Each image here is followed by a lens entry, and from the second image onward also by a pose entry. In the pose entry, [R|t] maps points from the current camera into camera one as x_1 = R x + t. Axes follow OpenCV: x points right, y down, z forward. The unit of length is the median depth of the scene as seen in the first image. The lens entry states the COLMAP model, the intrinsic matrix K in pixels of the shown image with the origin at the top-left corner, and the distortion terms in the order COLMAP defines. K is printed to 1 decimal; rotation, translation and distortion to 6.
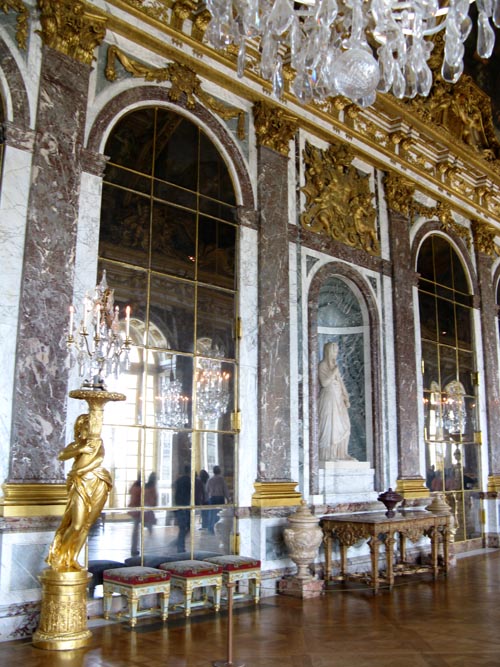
lens RADIAL K [[678.3, 0, 250.0], [0, 678.3, 333.5], [0, 0, 1]] dist [-0.193219, 0.219251]
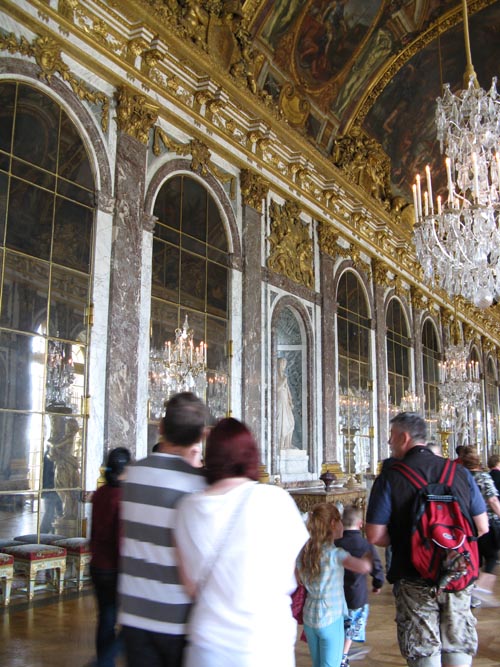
lens RADIAL K [[678.3, 0, 250.0], [0, 678.3, 333.5], [0, 0, 1]] dist [-0.193219, 0.219251]
pose [[0.969713, 0.046627, 0.239753, -0.263106], [-0.051995, 0.998517, 0.016111, -0.053431], [-0.238647, -0.028089, 0.970700, -0.252967]]
